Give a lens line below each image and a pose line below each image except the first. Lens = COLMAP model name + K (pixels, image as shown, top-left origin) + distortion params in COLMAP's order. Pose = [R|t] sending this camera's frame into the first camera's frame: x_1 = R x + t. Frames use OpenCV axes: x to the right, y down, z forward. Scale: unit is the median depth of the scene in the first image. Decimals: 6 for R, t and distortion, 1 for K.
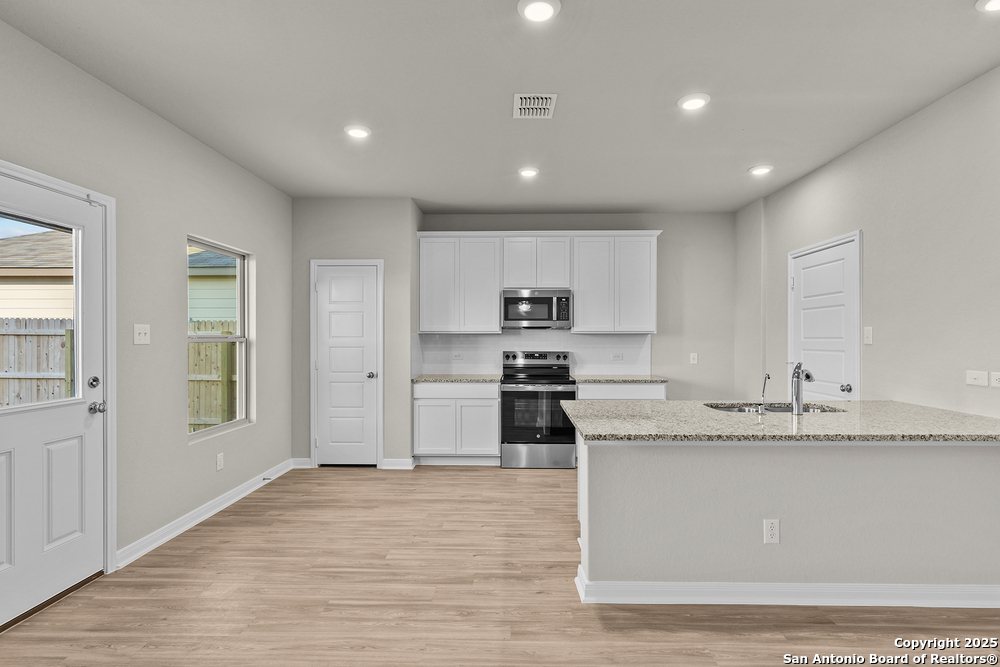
lens RADIAL K [[485.2, 0, 502.5], [0, 485.2, 335.2], [0, 0, 1]] dist [0.008686, 0.000193]
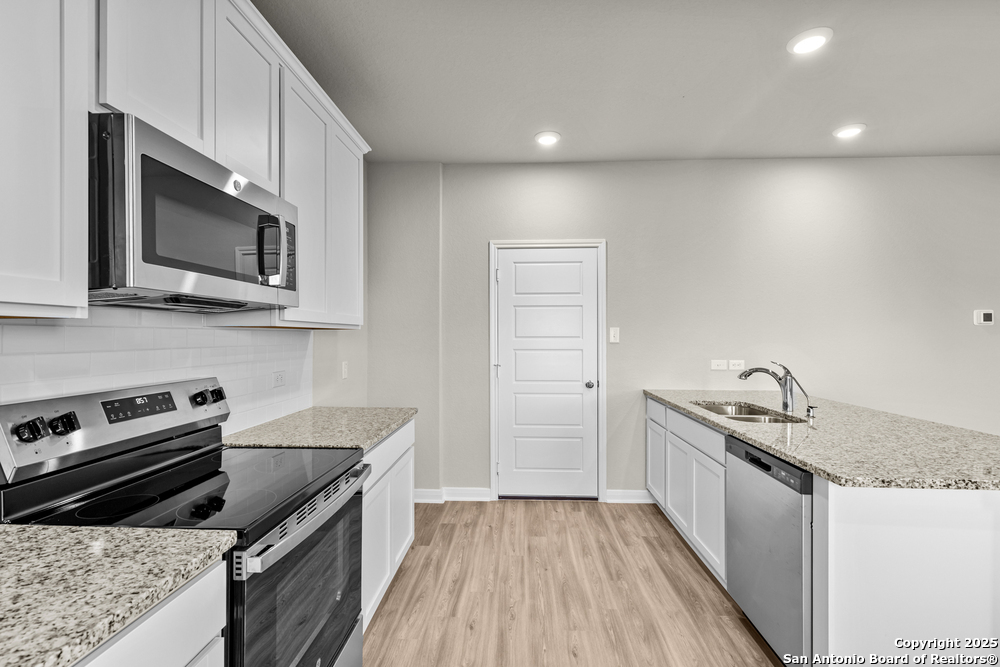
lens RADIAL K [[451.5, 0, 502.5], [0, 451.5, 332.7], [0, 0, 1]] dist [0.005933, 0.000466]
pose [[0.009163, 0.005713, 0.999942, -0.270806], [-0.006829, 0.999961, -0.005650, 0.001739], [-0.999935, -0.006777, 0.009202, 1.155006]]
